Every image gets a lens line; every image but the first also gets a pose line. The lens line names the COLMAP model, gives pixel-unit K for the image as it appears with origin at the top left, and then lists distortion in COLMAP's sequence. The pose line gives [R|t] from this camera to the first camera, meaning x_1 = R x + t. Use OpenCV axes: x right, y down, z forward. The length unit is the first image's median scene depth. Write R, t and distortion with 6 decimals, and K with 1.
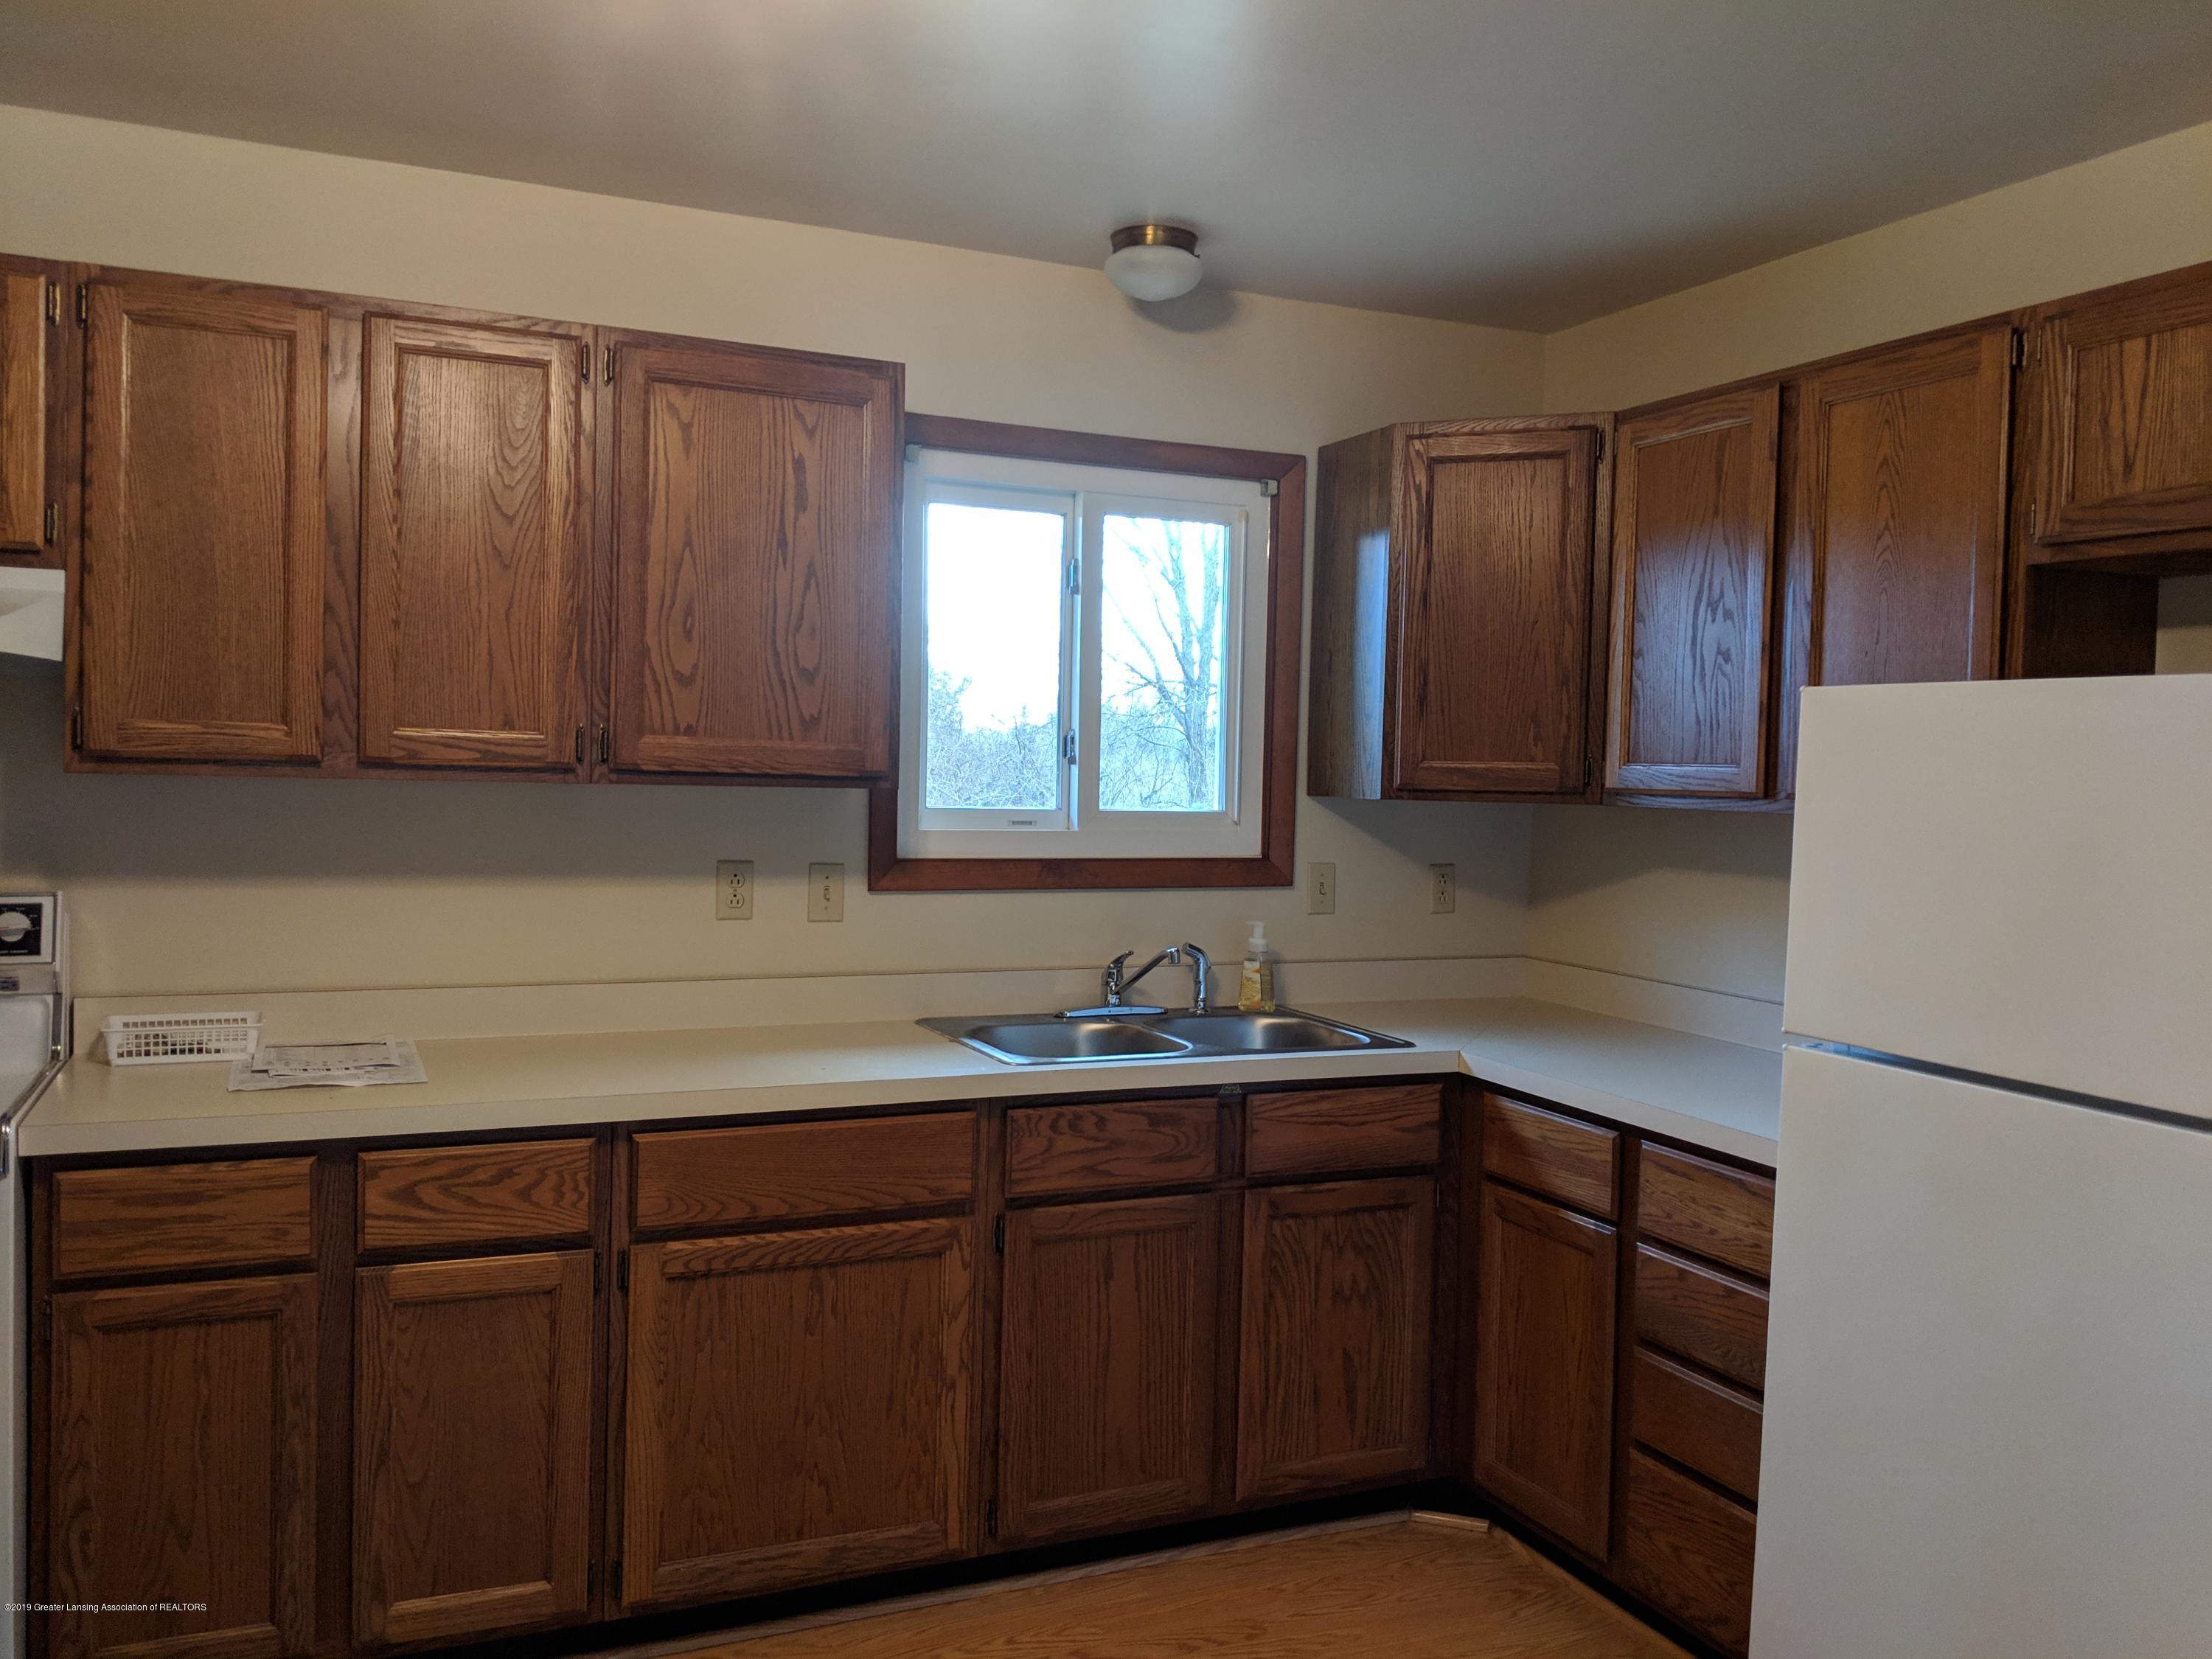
lens RADIAL K [[1761.3, 0, 1106.0], [0, 1761.3, 829.5], [0, 0, 1]] dist [-0.009110, -0.008308]
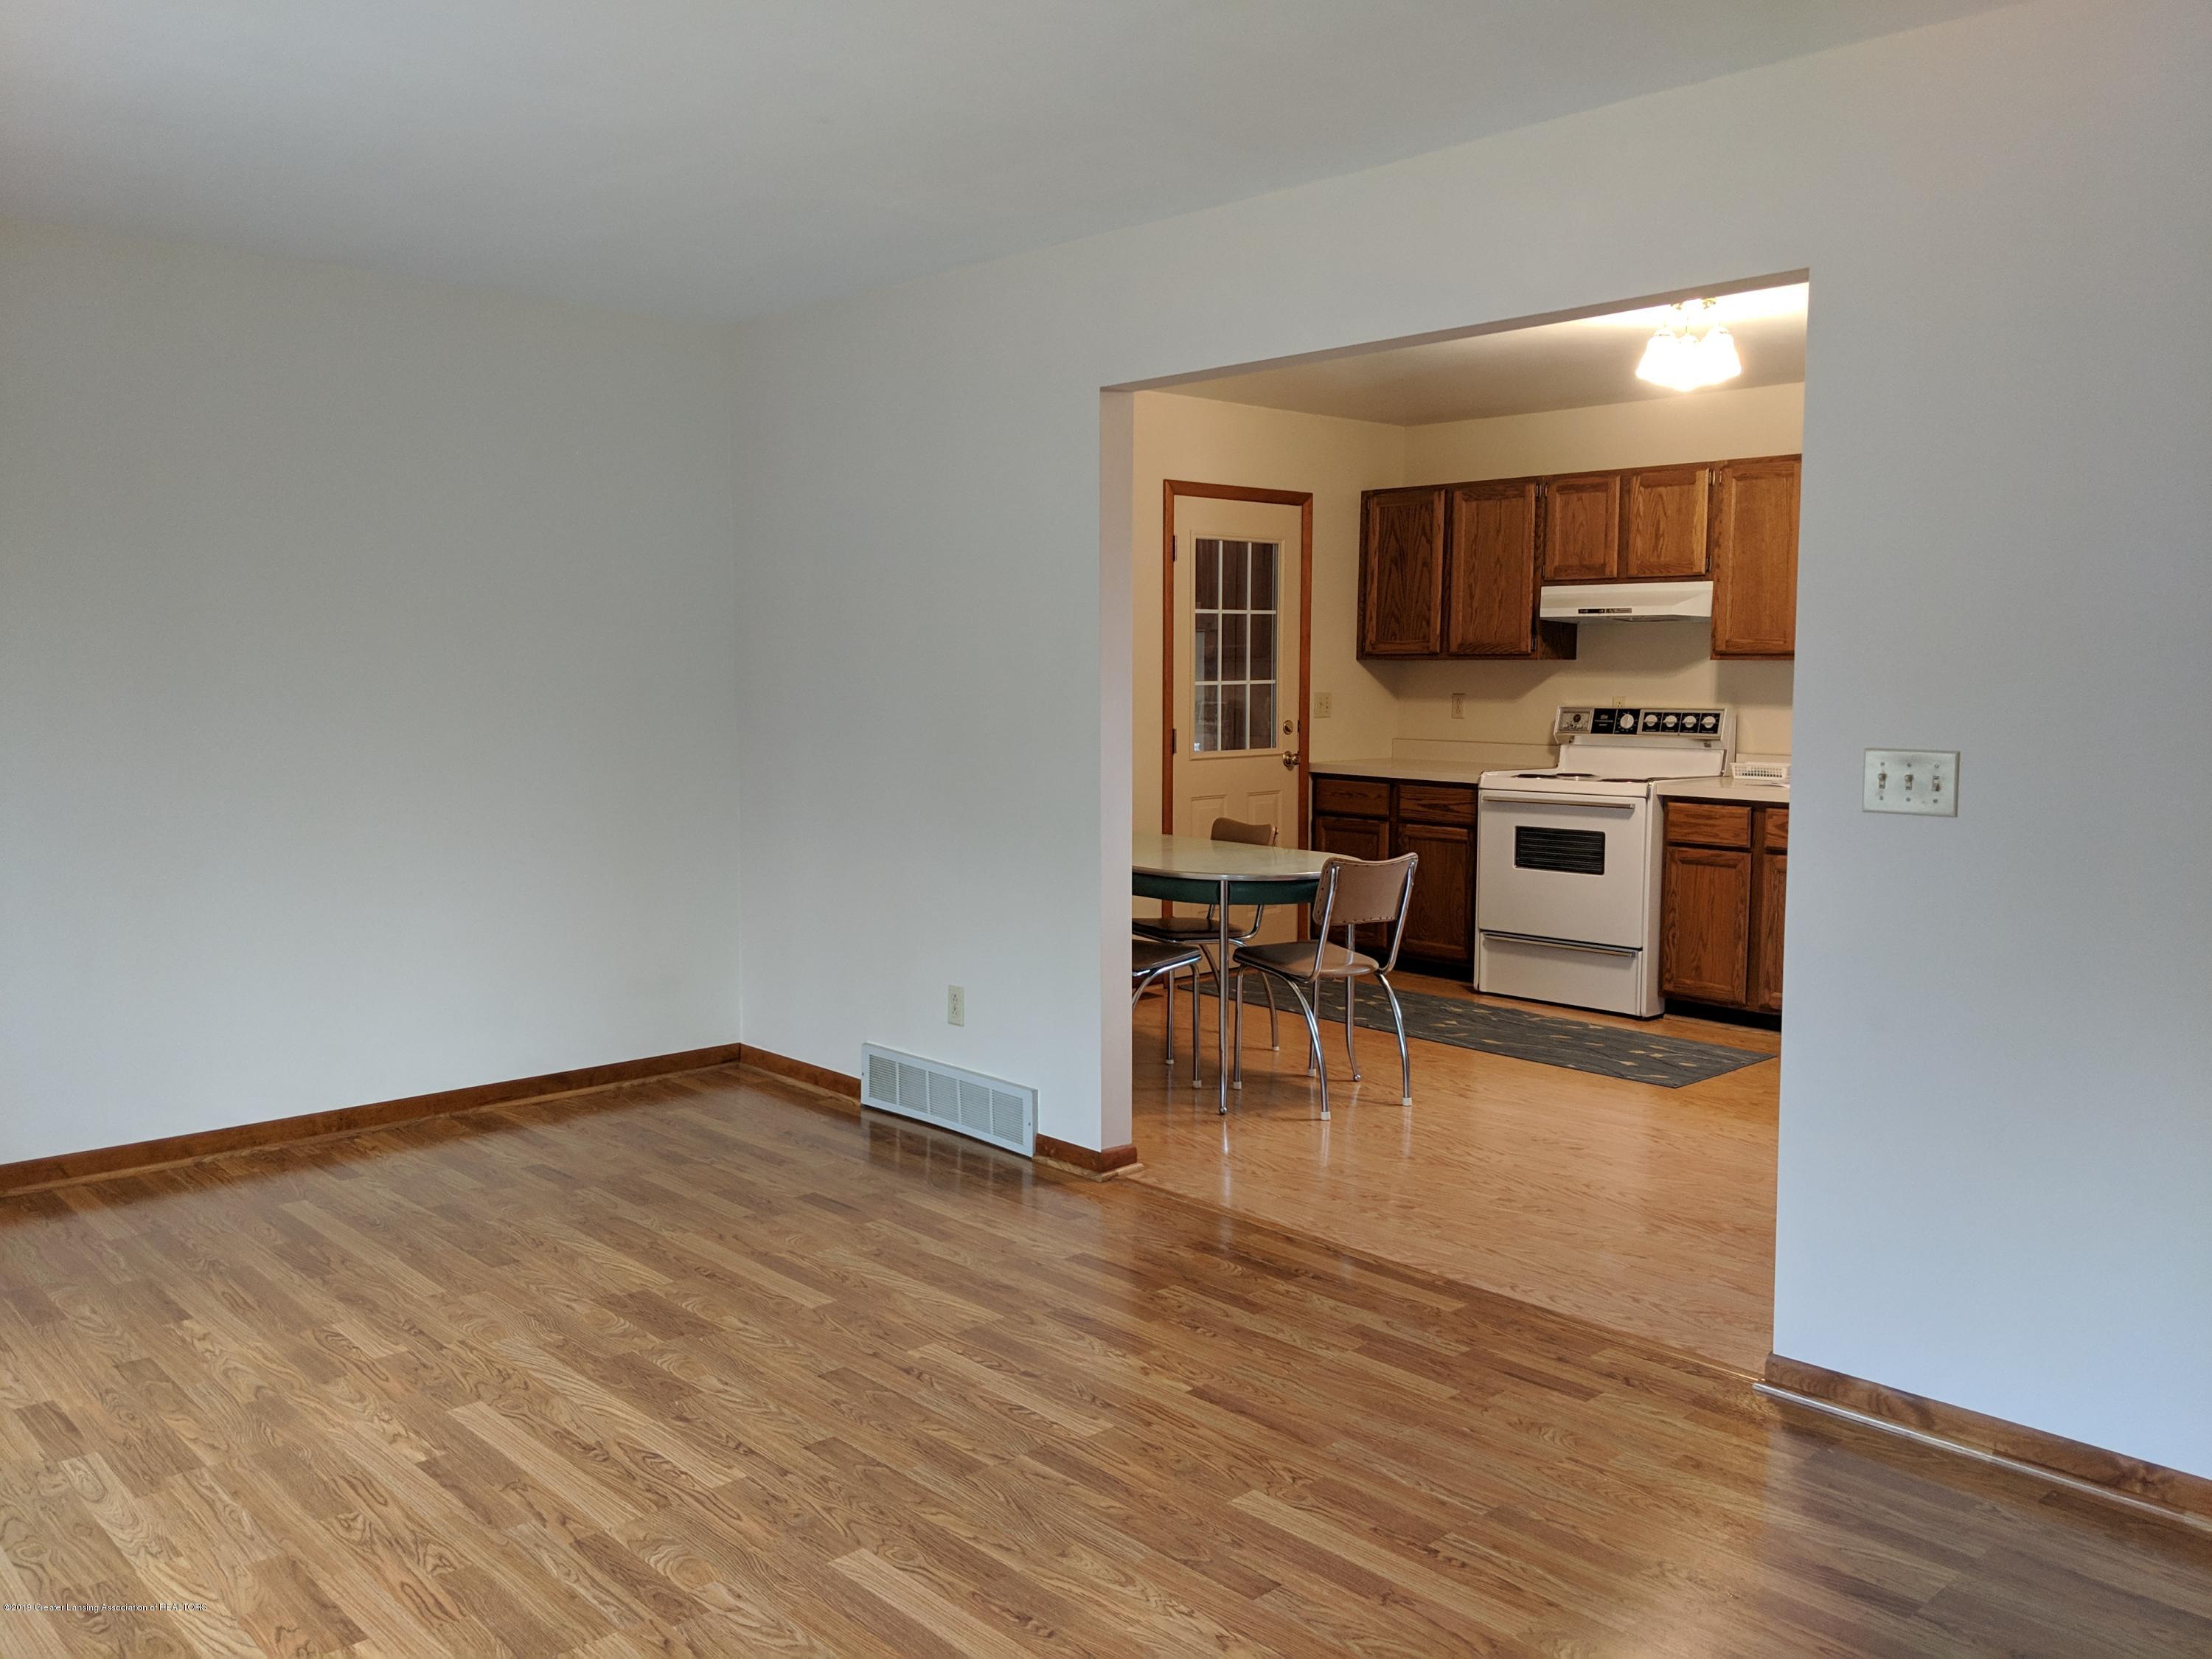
lens RADIAL K [[1767.8, 0, 1106.0], [0, 1767.8, 829.5], [0, 0, 1]] dist [0.001392, 0.000337]
pose [[0.315998, 0.064448, -0.946568, 1.639434], [-0.018271, 0.997919, 0.061845, 0.072991], [0.948584, -0.002248, 0.316518, -0.684830]]
